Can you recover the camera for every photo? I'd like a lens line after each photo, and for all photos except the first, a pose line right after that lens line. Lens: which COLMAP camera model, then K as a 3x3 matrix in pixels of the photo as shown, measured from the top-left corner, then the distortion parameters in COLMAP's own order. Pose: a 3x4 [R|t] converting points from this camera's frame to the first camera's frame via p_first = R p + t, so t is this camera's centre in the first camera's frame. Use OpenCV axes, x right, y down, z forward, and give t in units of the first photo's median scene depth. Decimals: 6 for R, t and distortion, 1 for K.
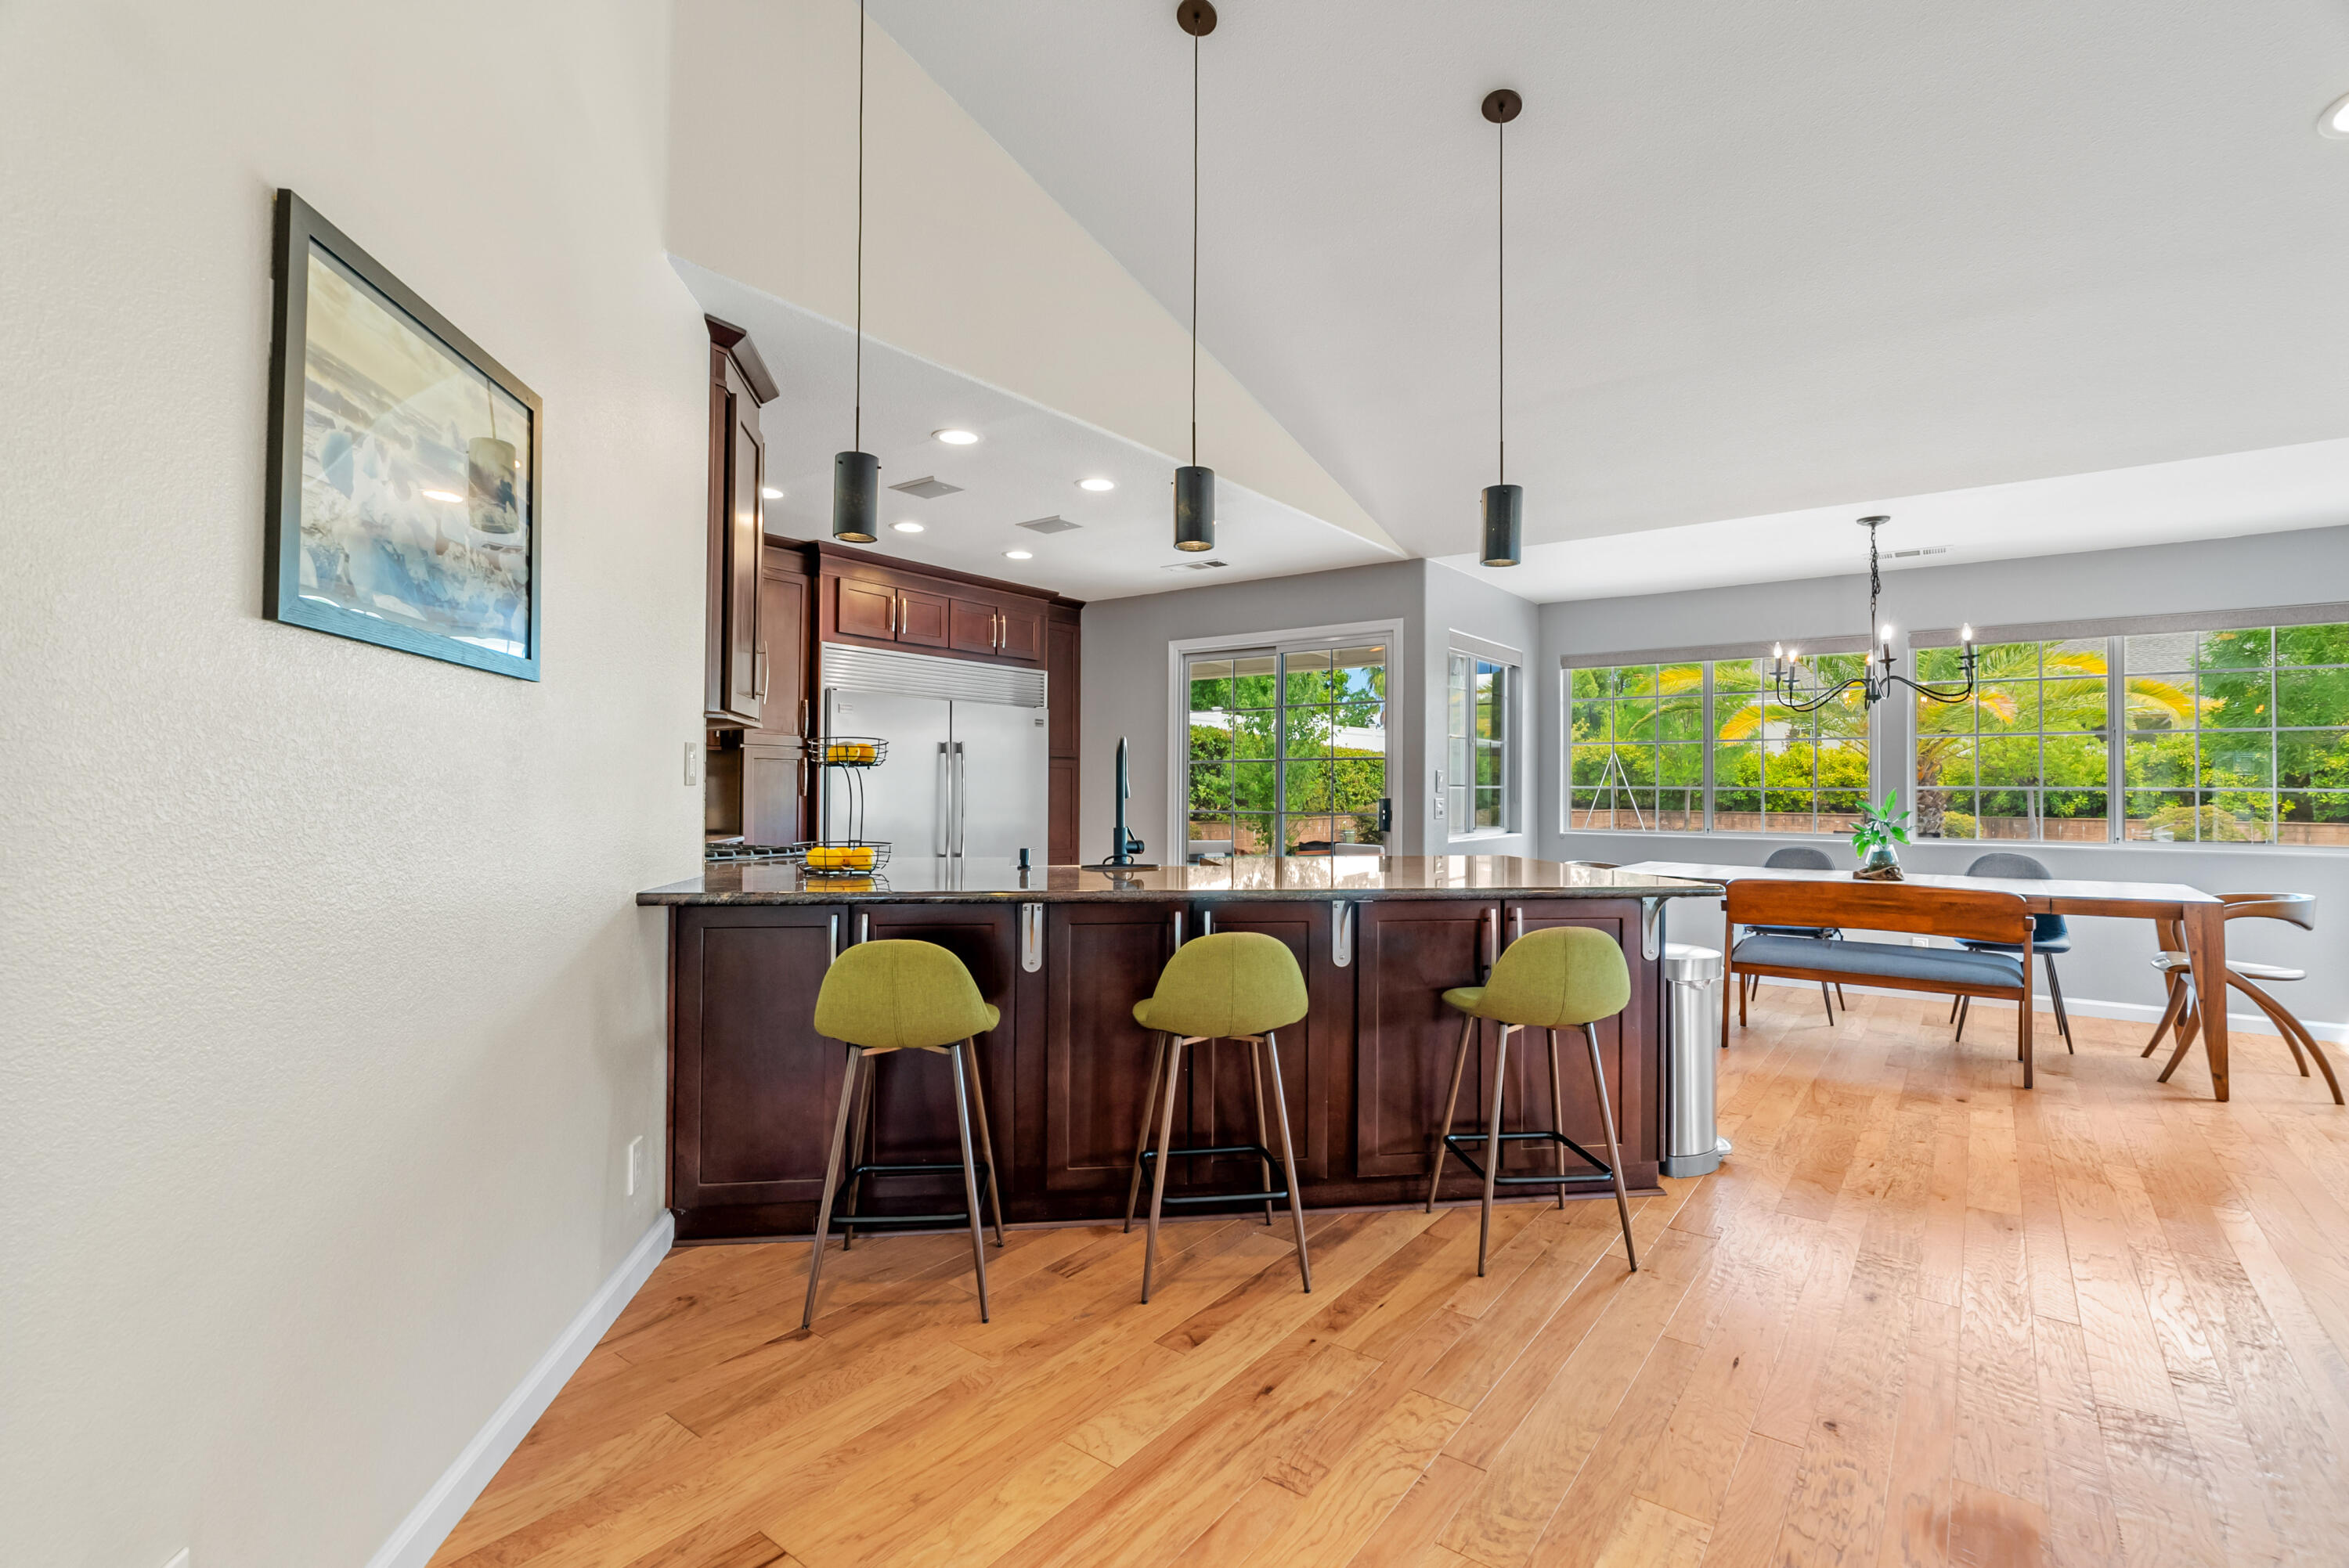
lens RADIAL K [[1059.2, 0, 1176.8], [0, 1059.2, 775.9], [0, 0, 1]] dist [-0.012096, 0.004423]
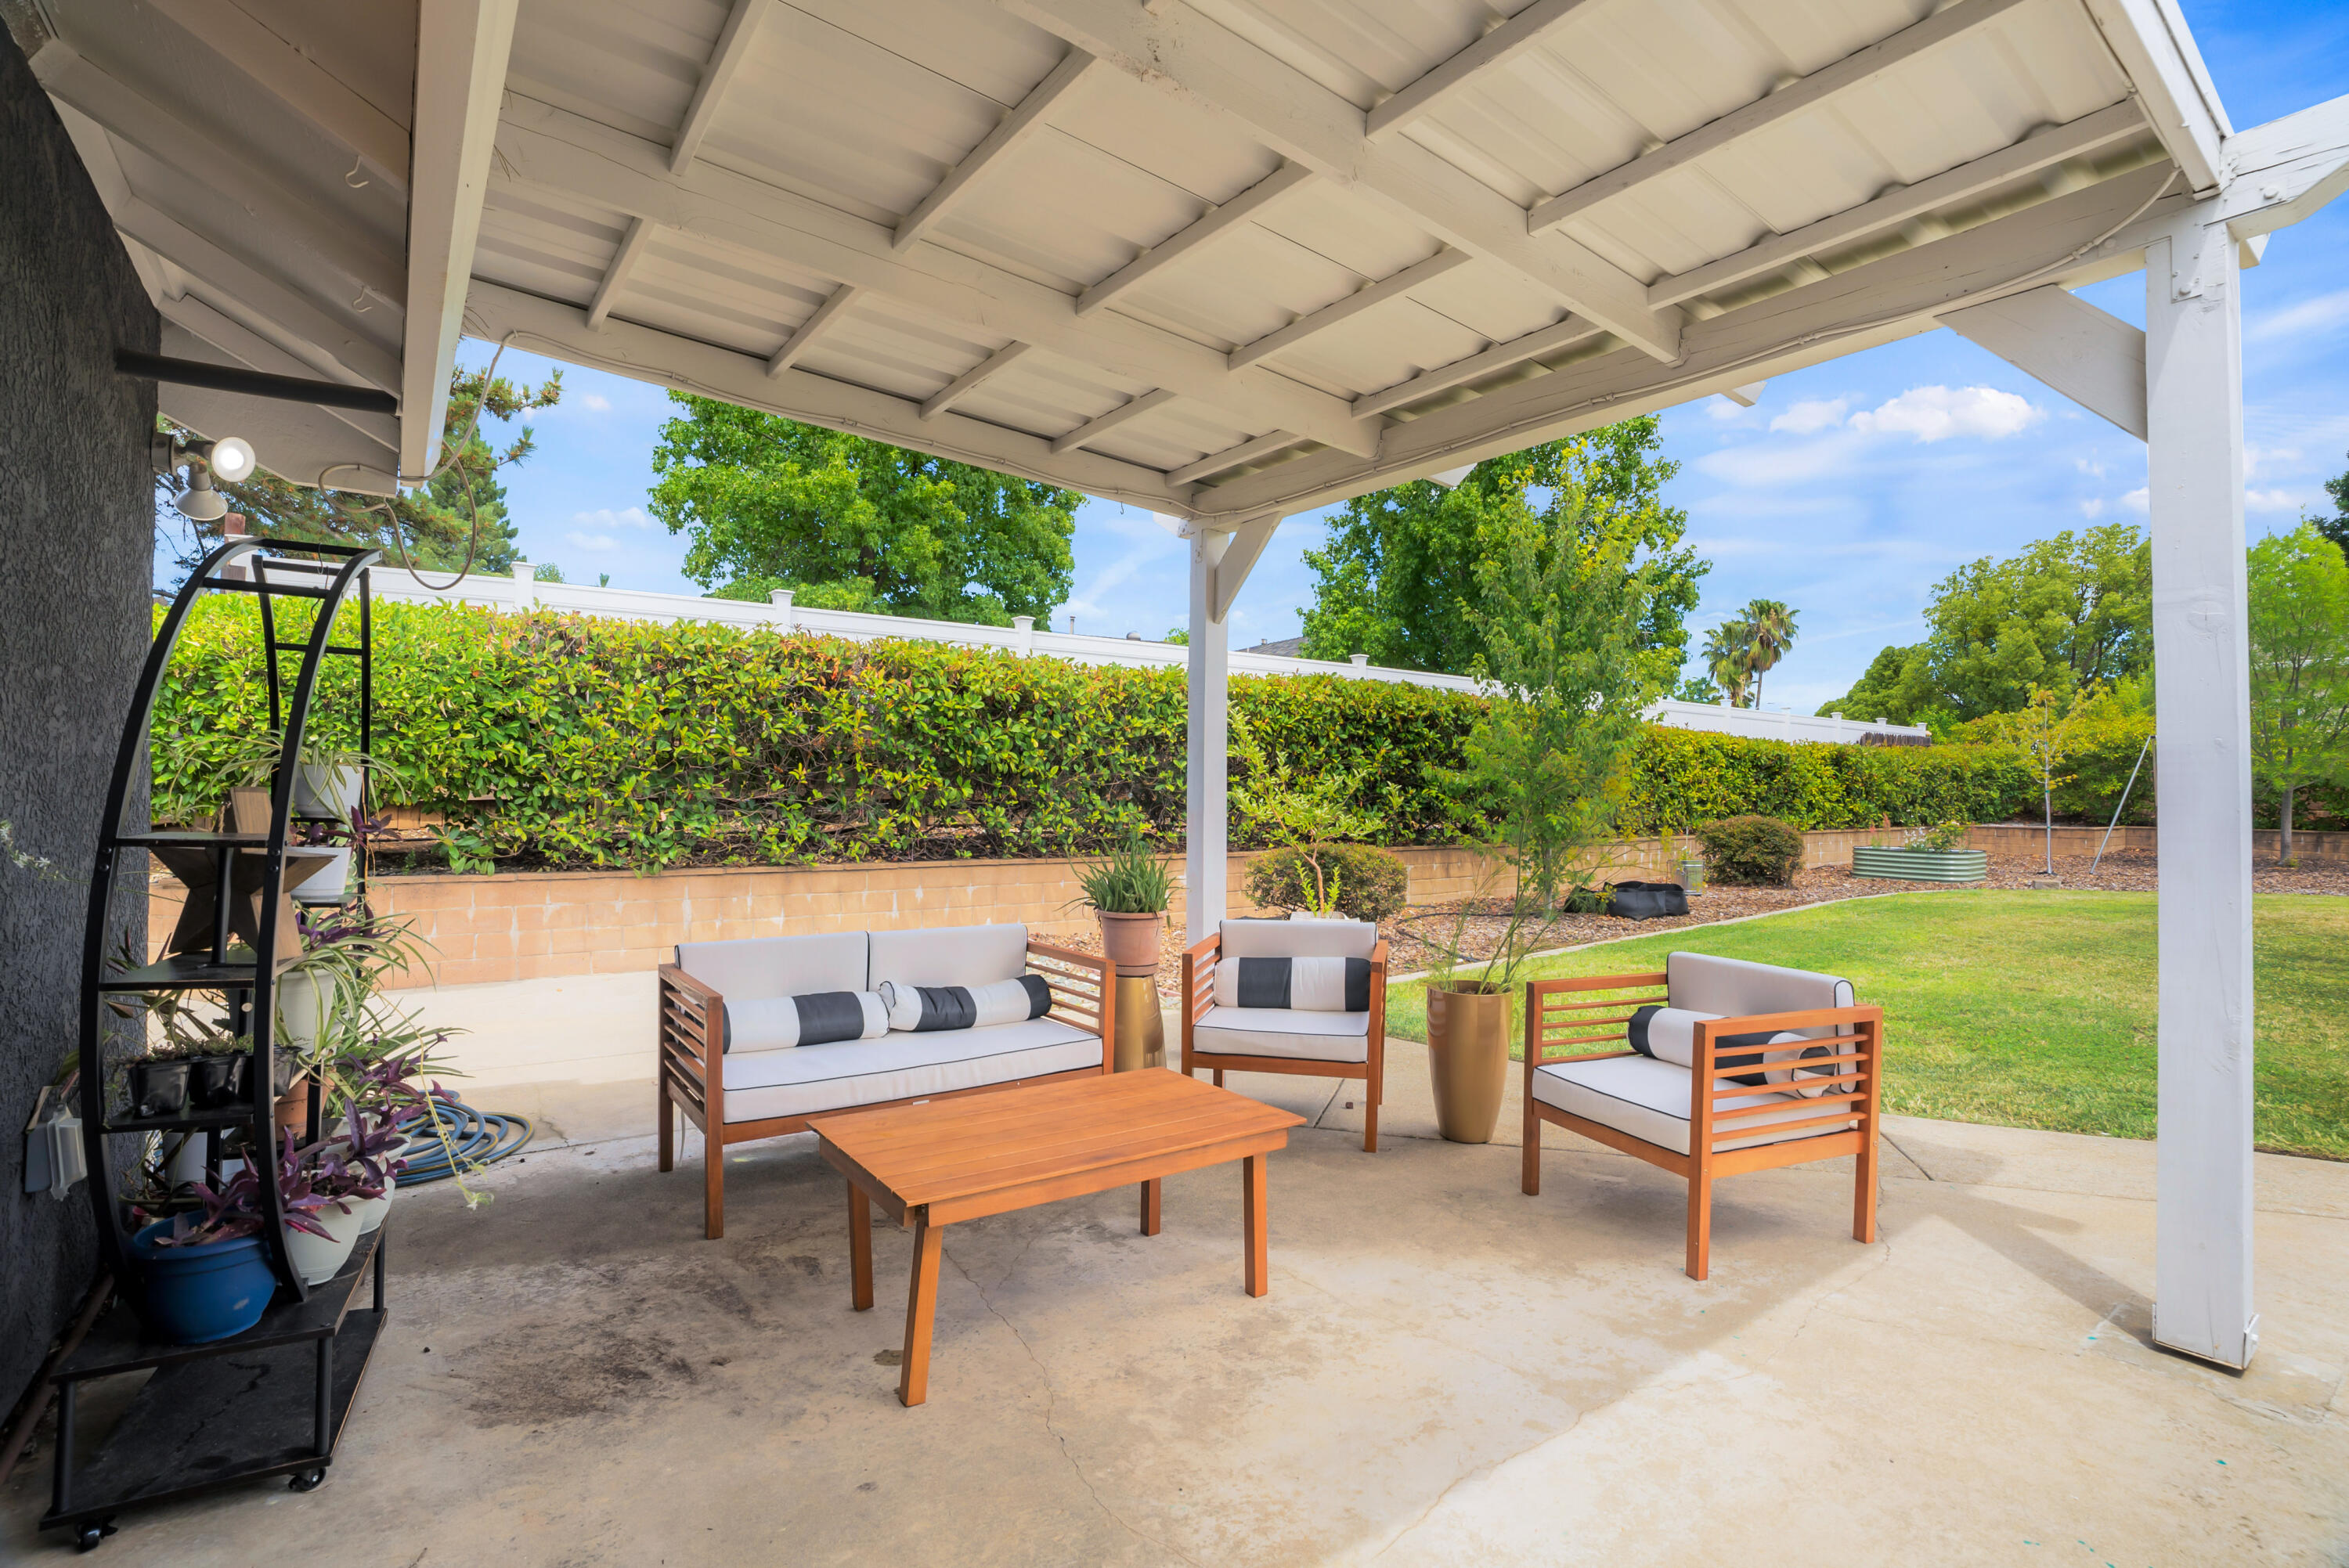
lens RADIAL K [[1089.6, 0, 1174.5], [0, 1089.6, 784.0], [0, 0, 1]] dist [-0.071473, 0.026368]
pose [[0.961336, -0.001155, -0.275375, 0.090004], [0.001231, 0.999999, 0.000101, 0.013442], [0.275375, -0.000436, 0.961337, 0.639334]]
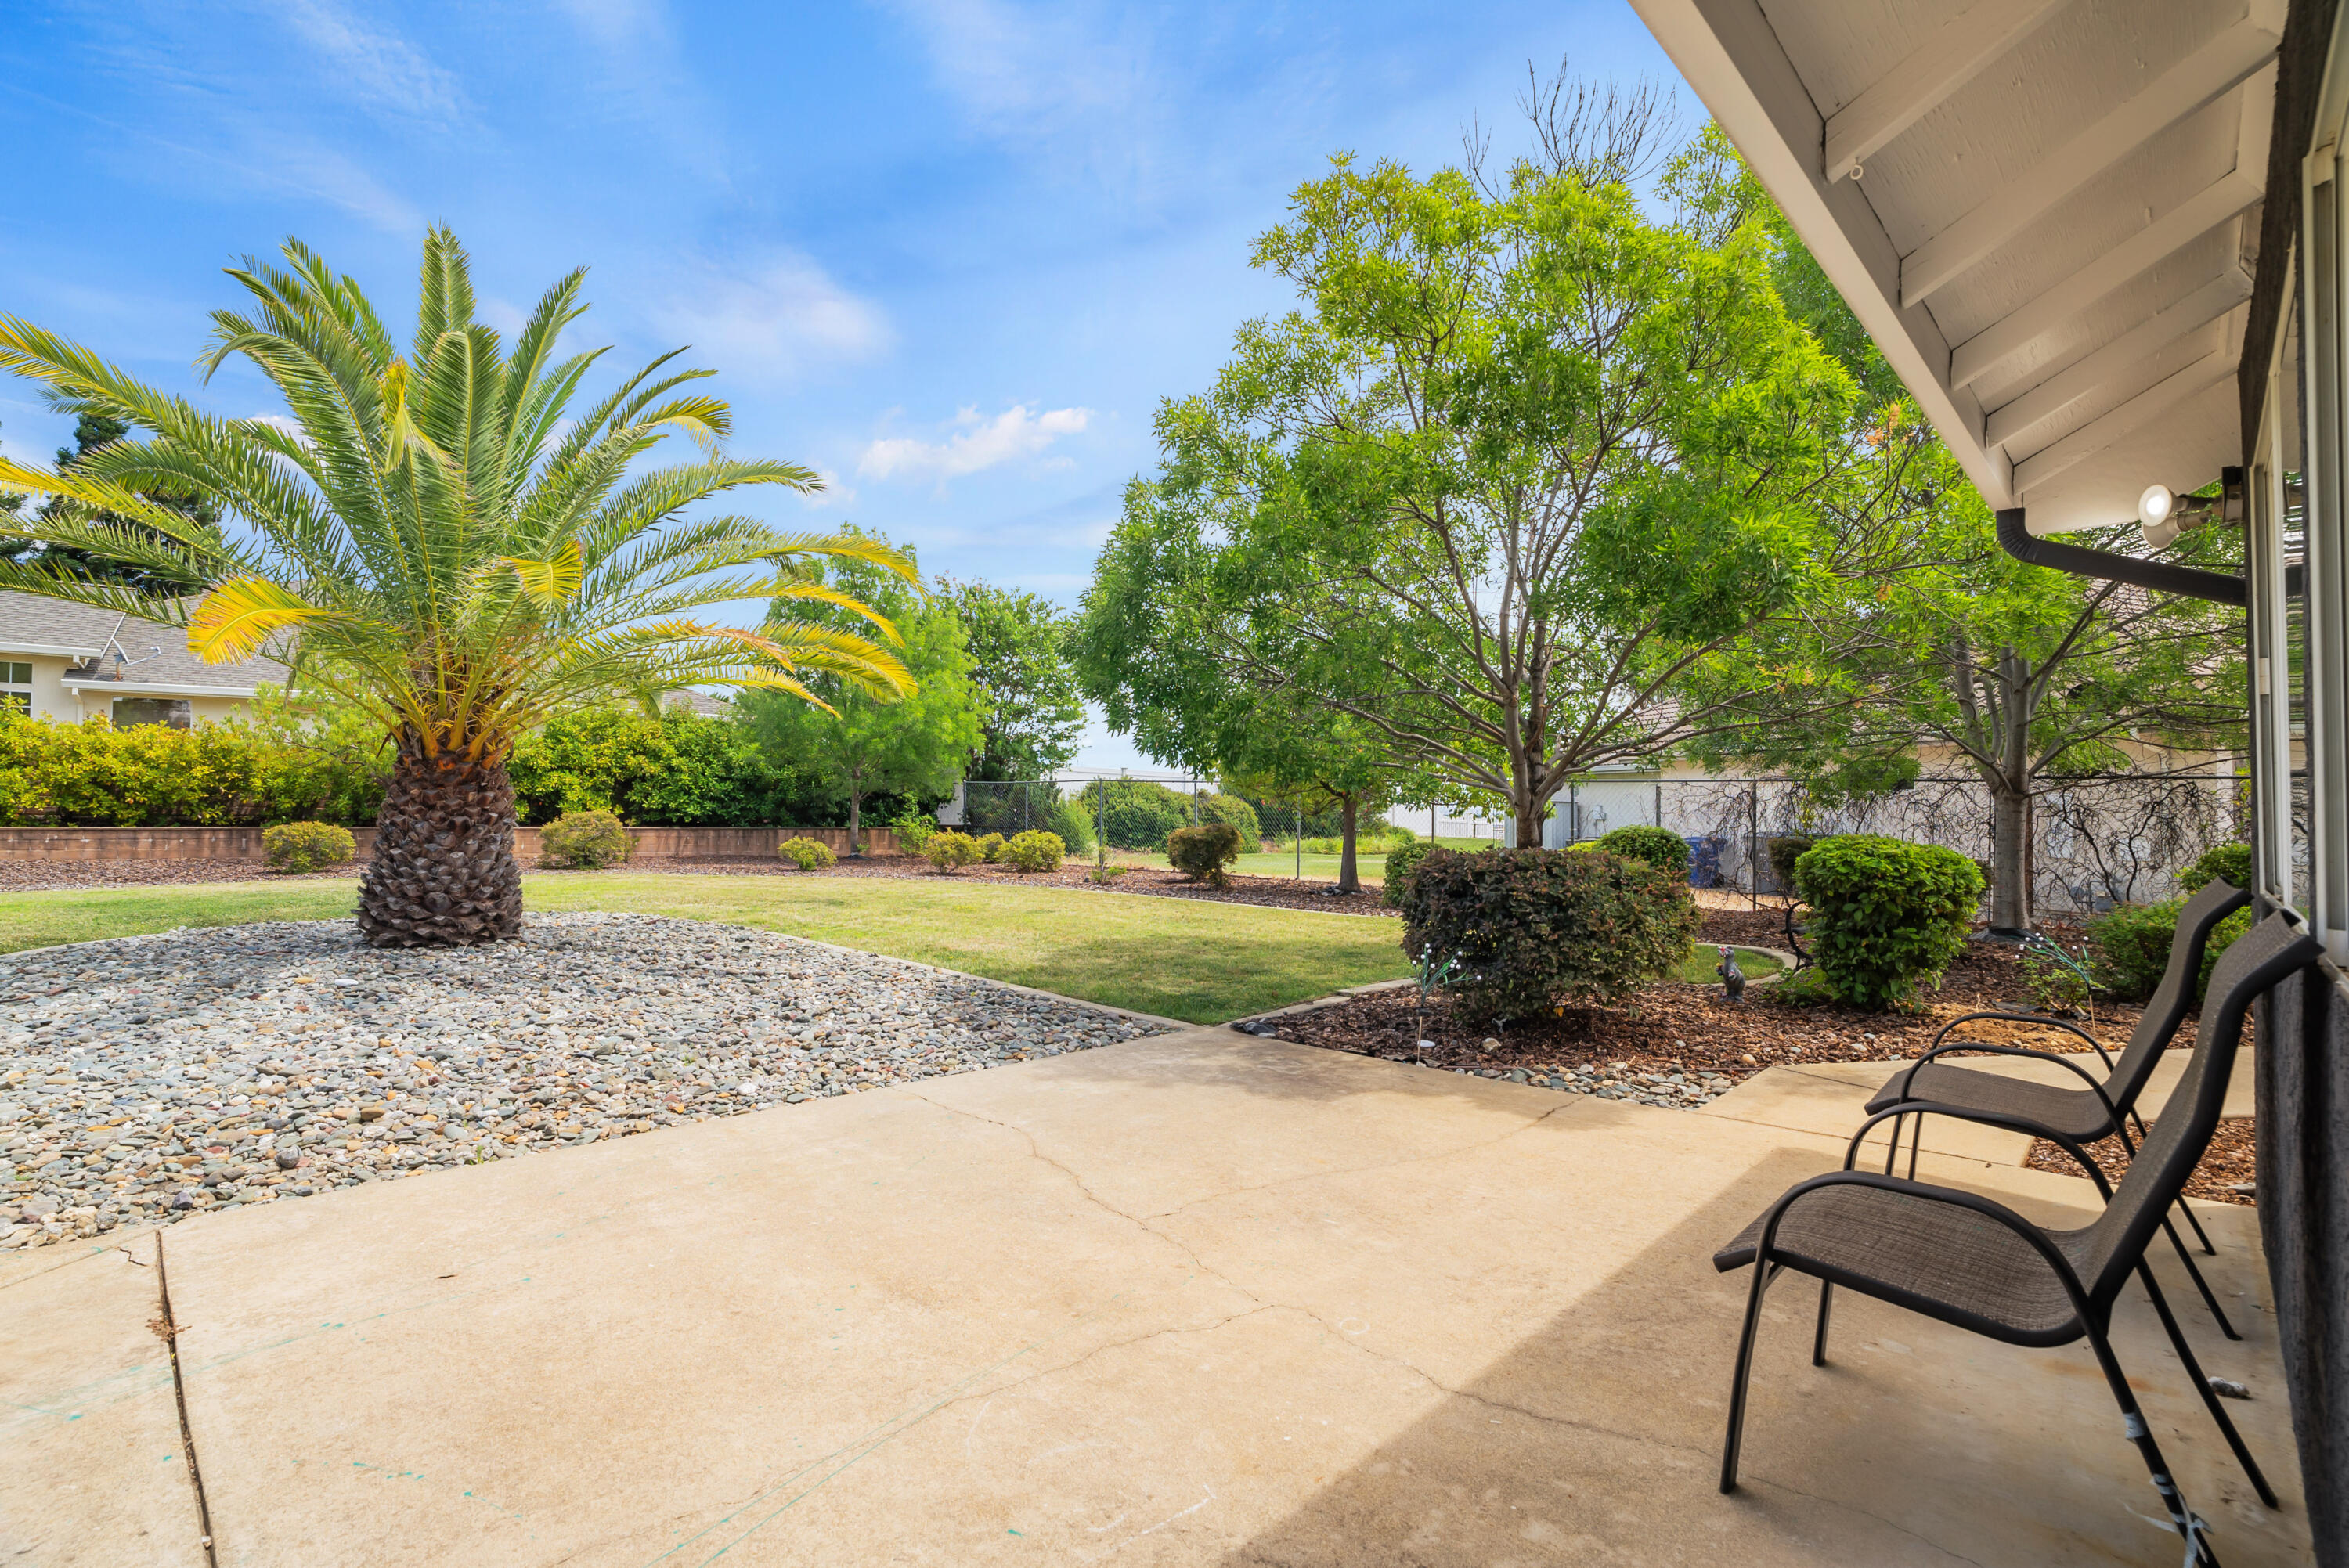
lens RADIAL K [[1097.4, 0, 1174.2], [0, 1097.4, 793.0], [0, 0, 1]] dist [-0.072405, 0.027564]
pose [[0.121689, 0.010179, 0.992516, 0.217337], [-0.020059, 0.999768, -0.007794, 0.017373], [-0.992366, -0.018960, 0.121865, 0.709756]]
